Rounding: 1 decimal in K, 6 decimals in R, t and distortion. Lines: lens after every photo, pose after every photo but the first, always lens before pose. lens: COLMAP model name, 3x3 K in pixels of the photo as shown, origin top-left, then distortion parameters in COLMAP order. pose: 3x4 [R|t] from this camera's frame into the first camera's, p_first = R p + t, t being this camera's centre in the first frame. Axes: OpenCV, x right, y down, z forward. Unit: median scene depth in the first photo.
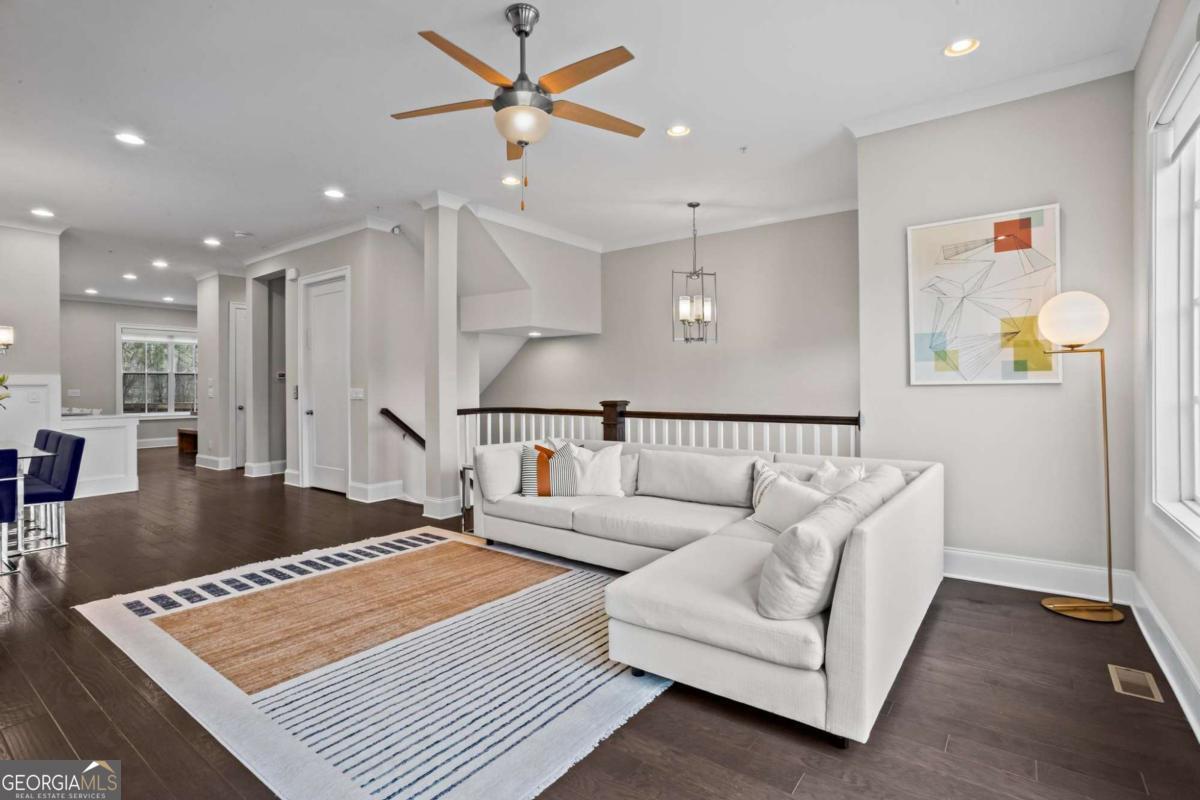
lens RADIAL K [[586.8, 0, 579.9], [0, 586.8, 393.3], [0, 0, 1]] dist [-0.024906, 0.013688]
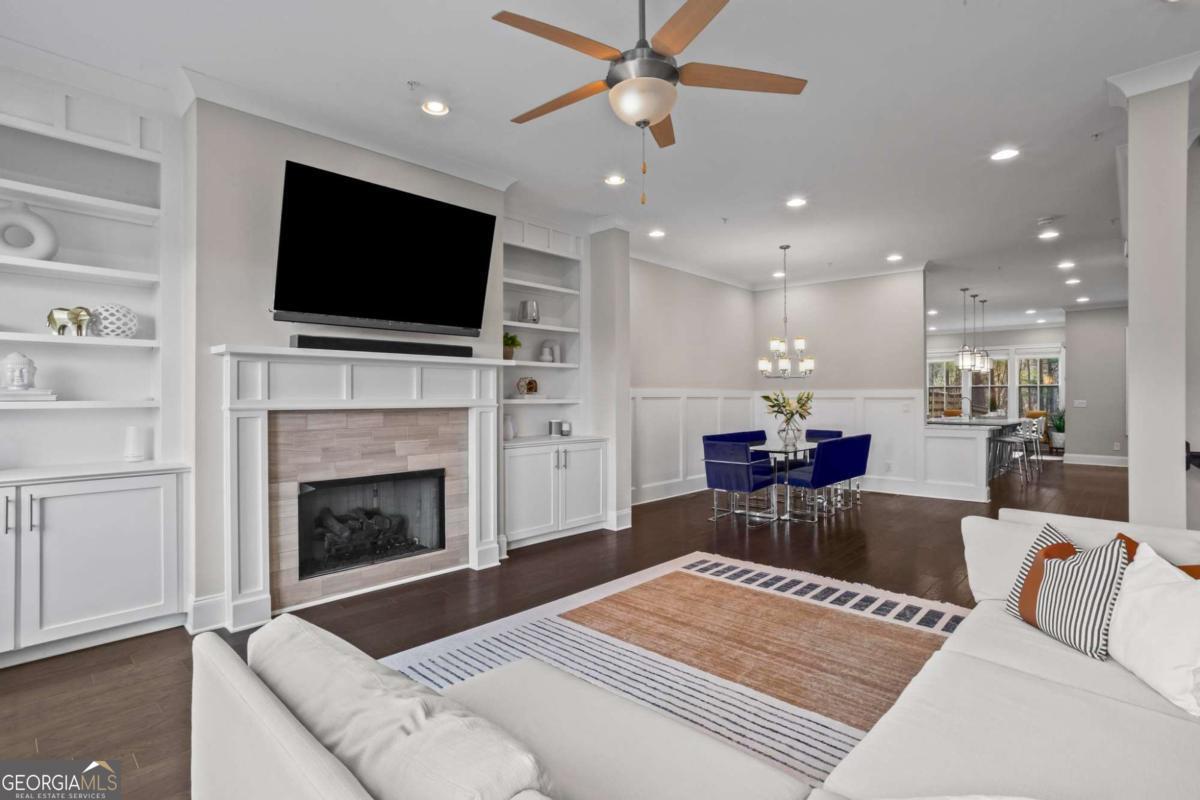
lens RADIAL K [[586.8, 0, 591.7], [0, 586.8, 395.4], [0, 0, 1]] dist [-0.024906, 0.013688]
pose [[-0.085581, 0.003668, -0.996324, 0.600961], [-0.010269, 0.999937, 0.004564, -0.033490], [0.996278, 0.010622, -0.085538, 0.801830]]
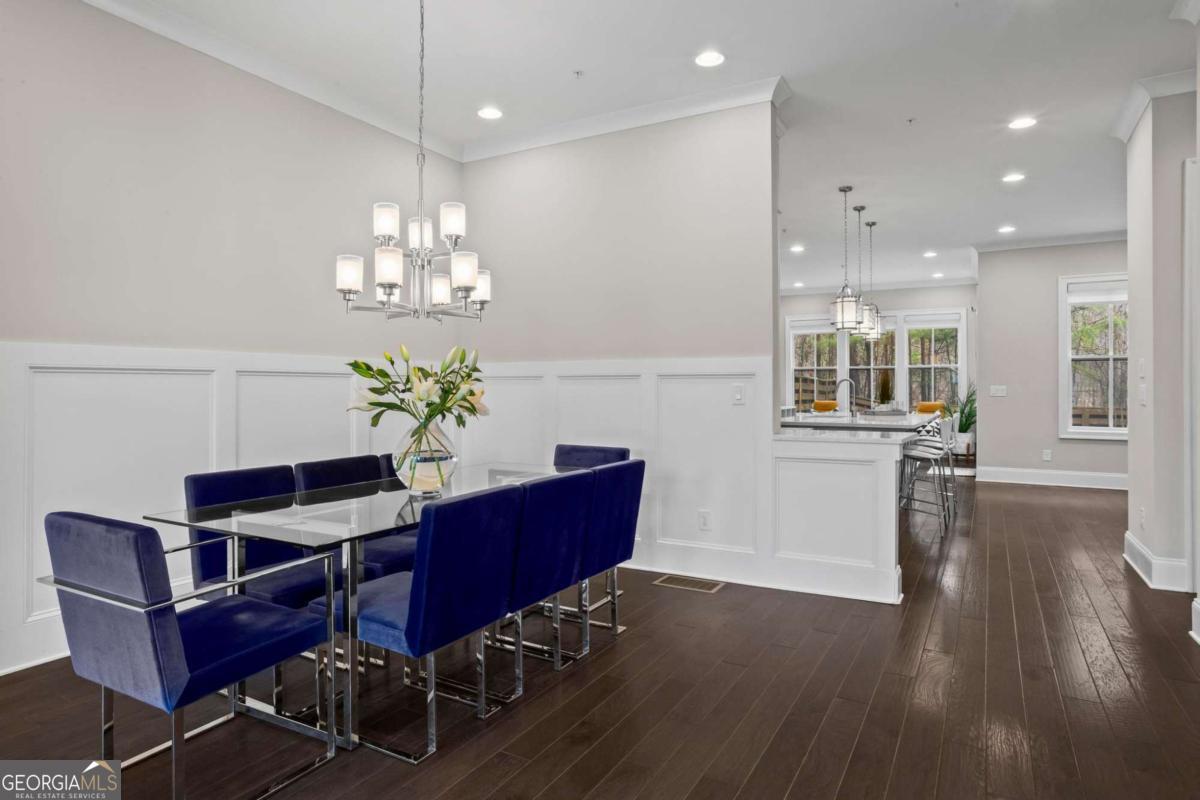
lens RADIAL K [[697.0, 0, 600.0], [0, 697.0, 377.7], [0, 0, 1]] dist [0.008939, 0.009126]
pose [[0.157803, -0.008249, -0.987436, -0.498877], [-0.012726, 0.999865, -0.010387, -0.004490], [0.987389, 0.014205, 0.157676, 1.353578]]
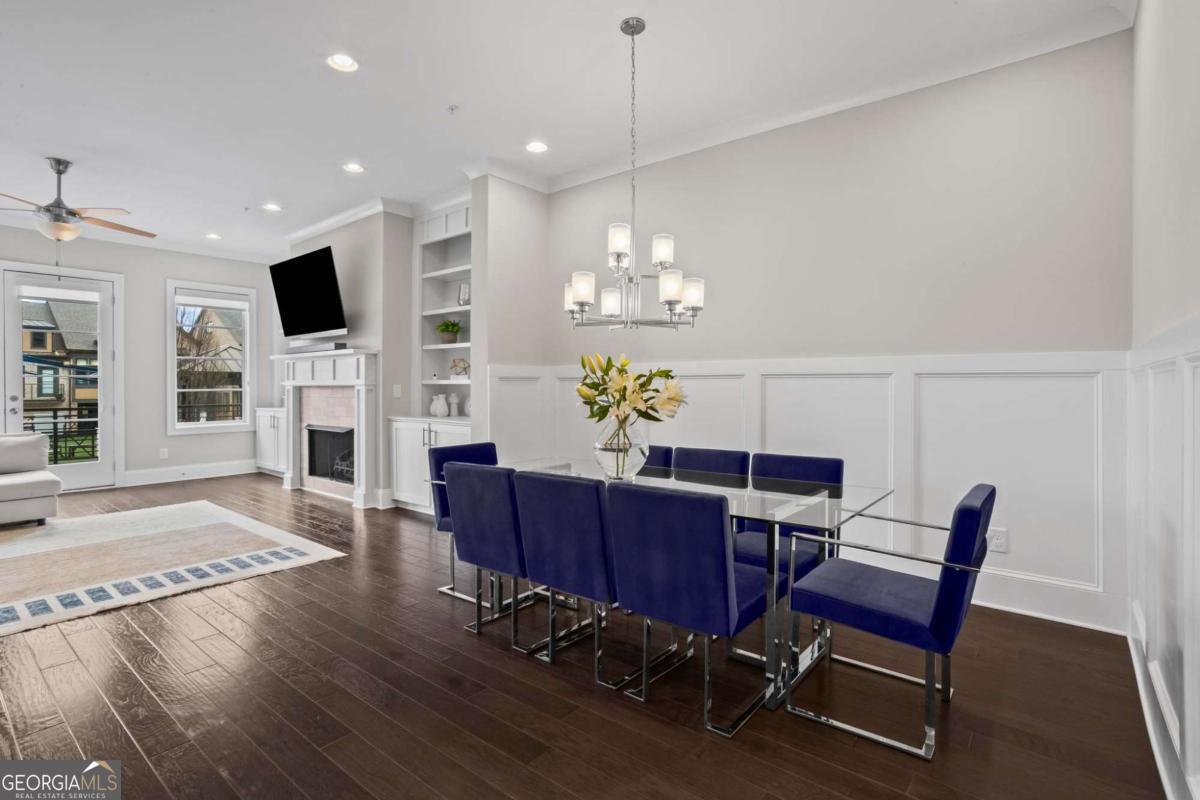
lens RADIAL K [[586.8, 0, 582.1], [0, 586.8, 388.1], [0, 0, 1]] dist [-0.024906, 0.013688]
pose [[-0.999259, 0.008495, 0.037531, -1.342275], [0.008938, 0.999892, 0.011660, -0.007446], [-0.037427, 0.011987, -0.999227, 2.099168]]
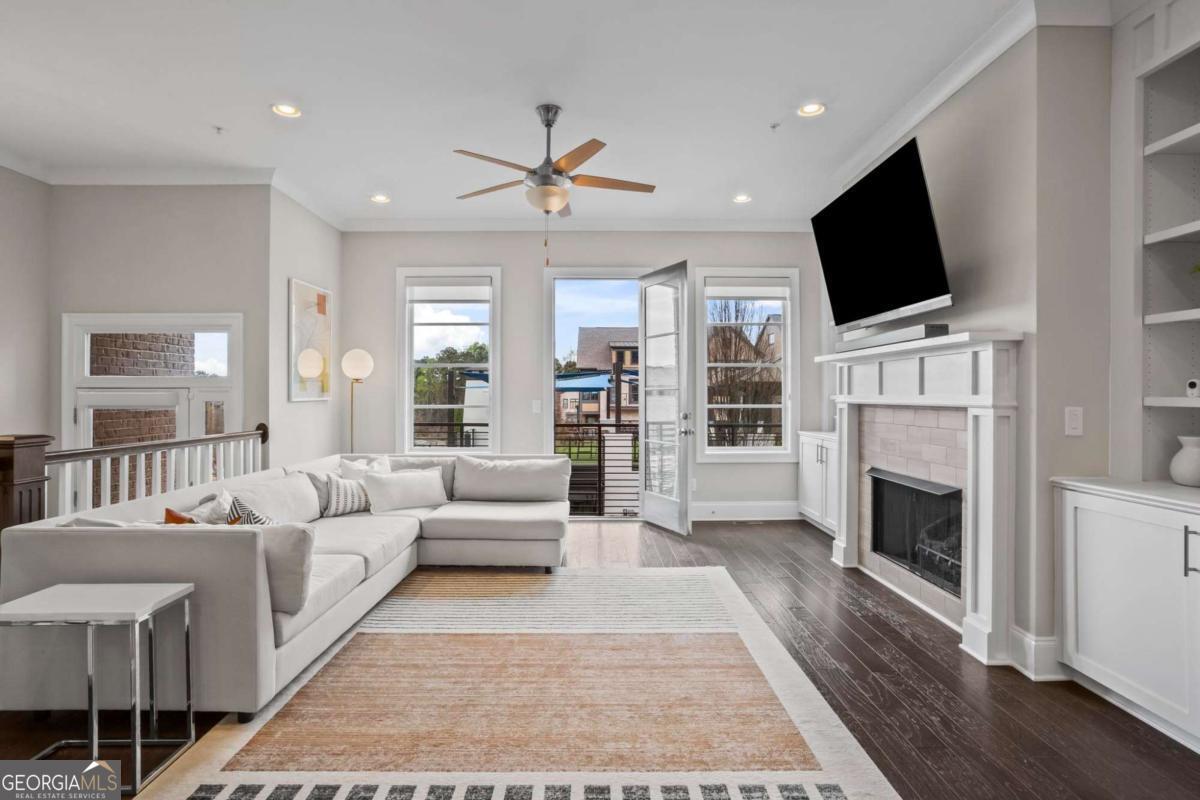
lens RADIAL K [[609.2, 0, 597.3], [0, 609.2, 391.6], [0, 0, 1]] dist [-0.034812, 0.003523]
pose [[-0.630485, 0.010022, 0.776136, -0.966427], [0.009770, 0.999940, -0.004975, -0.023885], [-0.776140, 0.004447, -0.630545, 1.412947]]
